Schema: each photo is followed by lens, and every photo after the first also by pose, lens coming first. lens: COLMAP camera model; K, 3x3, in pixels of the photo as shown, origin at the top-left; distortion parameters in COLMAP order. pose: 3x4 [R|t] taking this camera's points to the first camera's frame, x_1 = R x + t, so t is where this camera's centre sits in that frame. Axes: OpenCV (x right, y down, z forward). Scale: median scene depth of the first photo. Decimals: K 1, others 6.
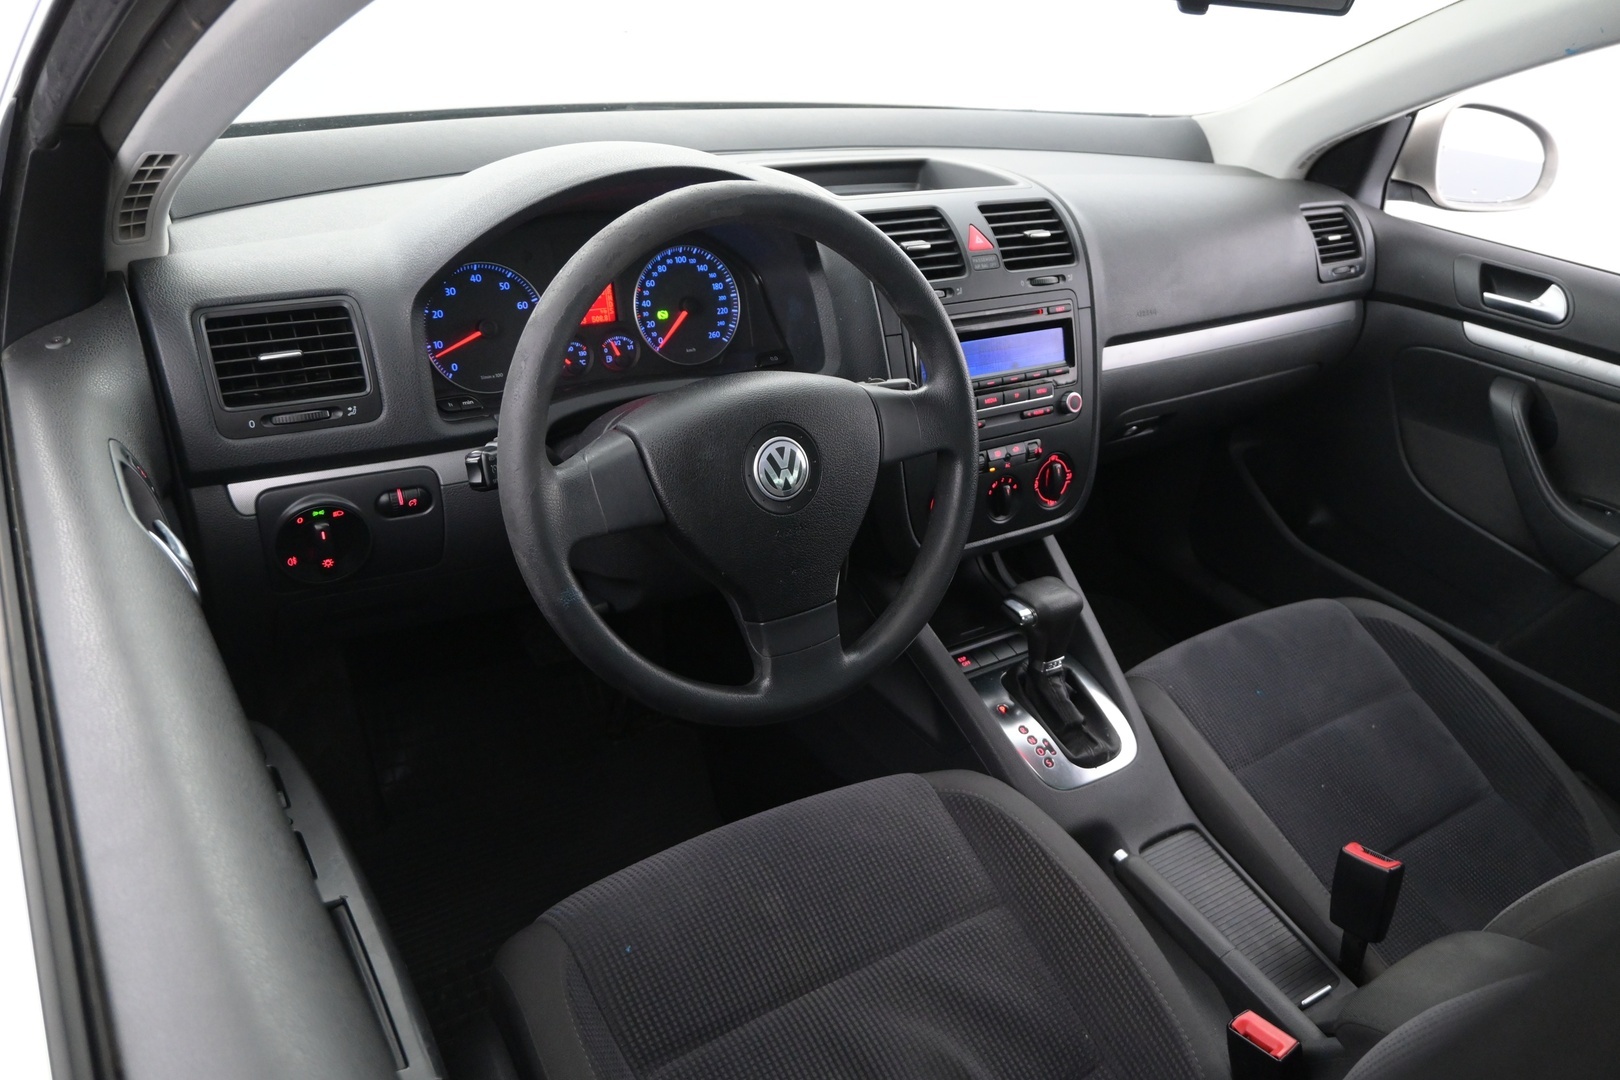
lens RADIAL K [[1216.4, 0, 810.0], [0, 1216.4, 540.0], [0, 0, 1]] dist [0.008593, 0.001027]
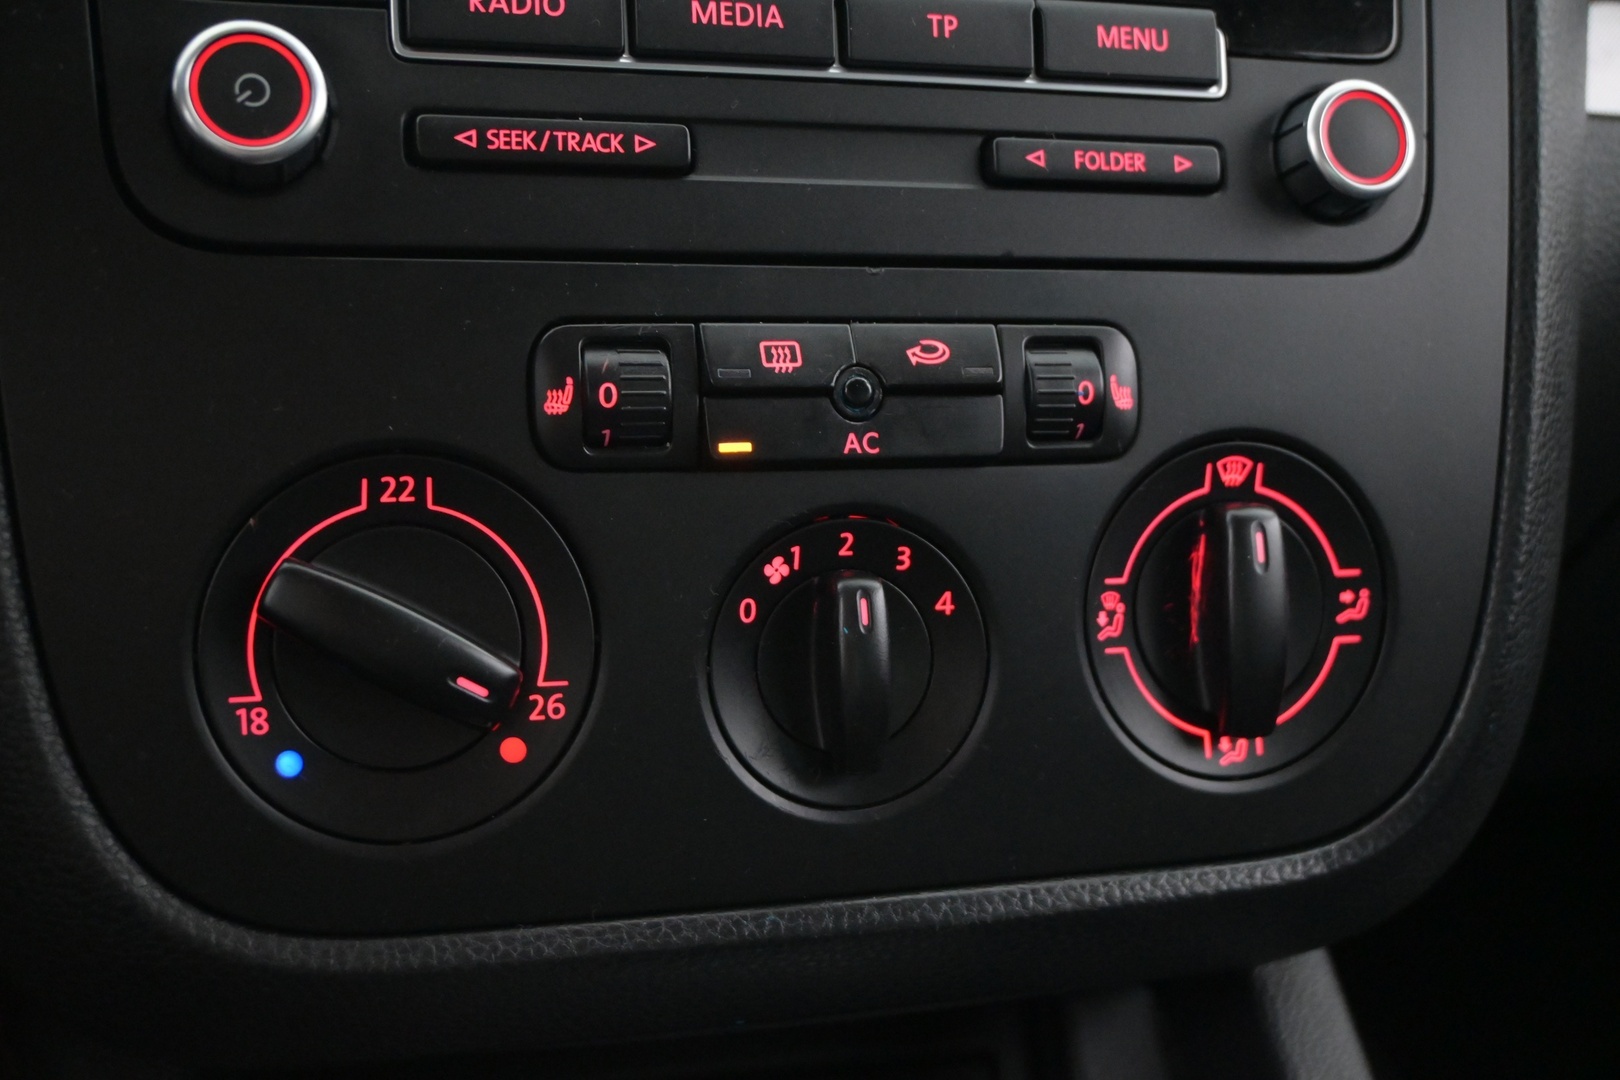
lens RADIAL K [[1809.8, 0, 810.0], [0, 1809.8, 540.0], [0, 0, 1]] dist [0.007288, -0.002597]
pose [[0.956180, 0.040367, -0.289982, 0.222823], [-0.112863, 0.964720, -0.237859, 0.007068], [0.270150, 0.260164, 0.927003, 0.777529]]
